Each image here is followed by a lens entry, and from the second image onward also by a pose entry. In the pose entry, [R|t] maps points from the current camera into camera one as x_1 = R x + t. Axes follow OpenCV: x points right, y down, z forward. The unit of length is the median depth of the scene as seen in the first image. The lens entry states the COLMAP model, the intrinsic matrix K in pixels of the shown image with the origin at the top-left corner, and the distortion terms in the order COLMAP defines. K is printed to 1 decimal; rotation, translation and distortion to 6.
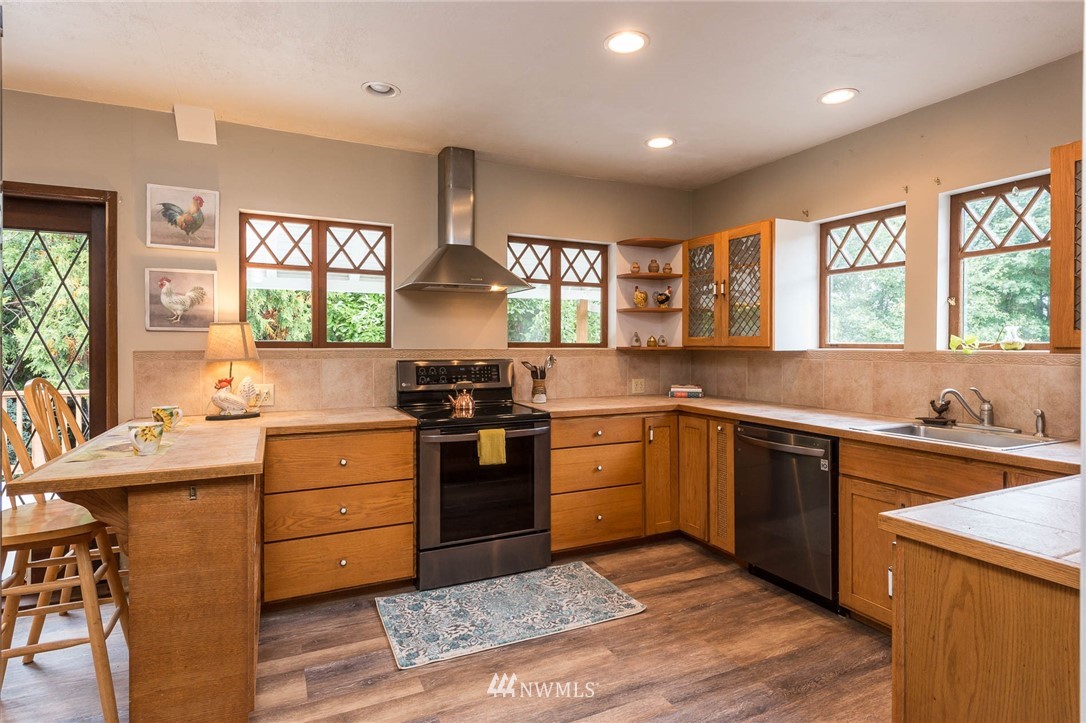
lens RADIAL K [[565.4, 0, 537.6], [0, 565.4, 344.4], [0, 0, 1]] dist [0.001323, -0.000195]
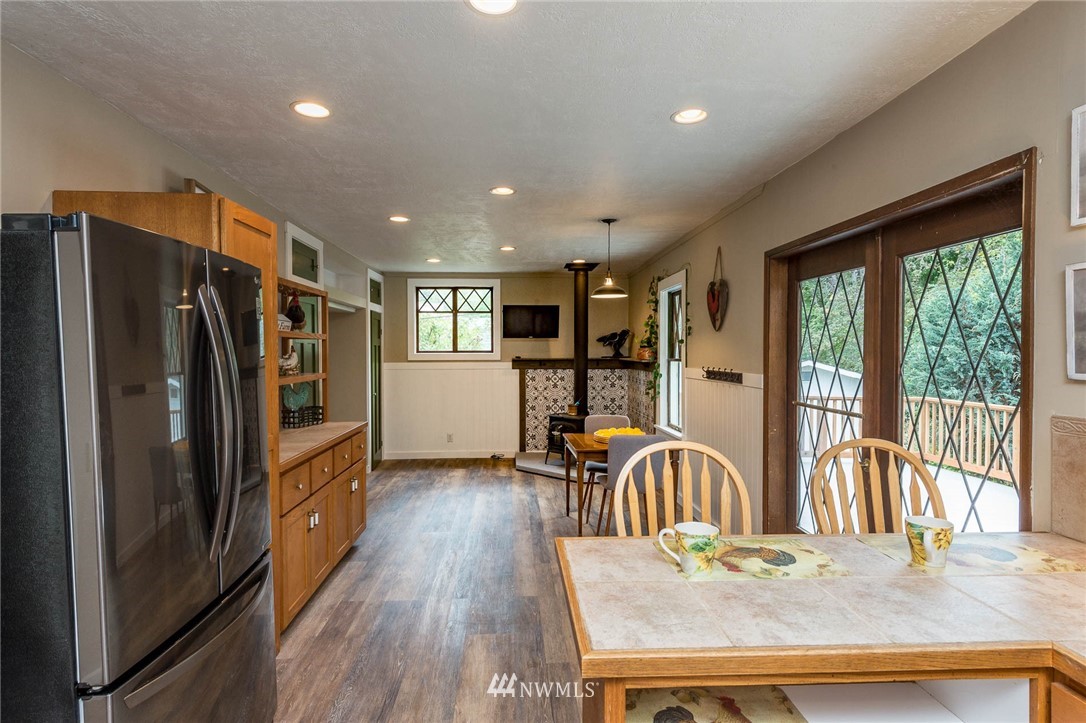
lens RADIAL K [[565.4, 0, 537.6], [0, 565.4, 344.4], [0, 0, 1]] dist [0.001323, -0.000195]
pose [[-0.385546, -0.005160, -0.922674, 0.009232], [-0.002716, 0.999986, -0.004457, -0.051858], [0.922685, 0.000787, -0.385555, 0.692129]]
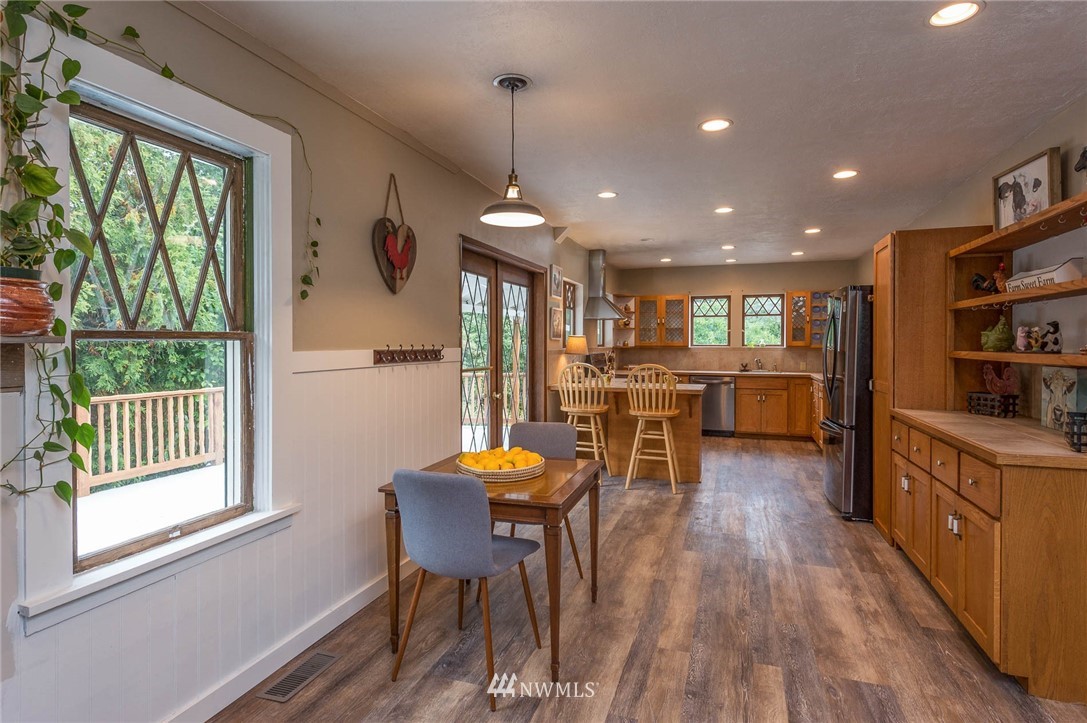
lens RADIAL K [[566.0, 0, 538.1], [0, 566.0, 344.4], [0, 0, 1]] dist [0.001323, -0.000195]
pose [[0.703203, -0.000600, 0.710989, -1.976896], [0.000665, 1.000000, 0.000186, -0.003484], [-0.710989, 0.000342, 0.703203, -0.306769]]
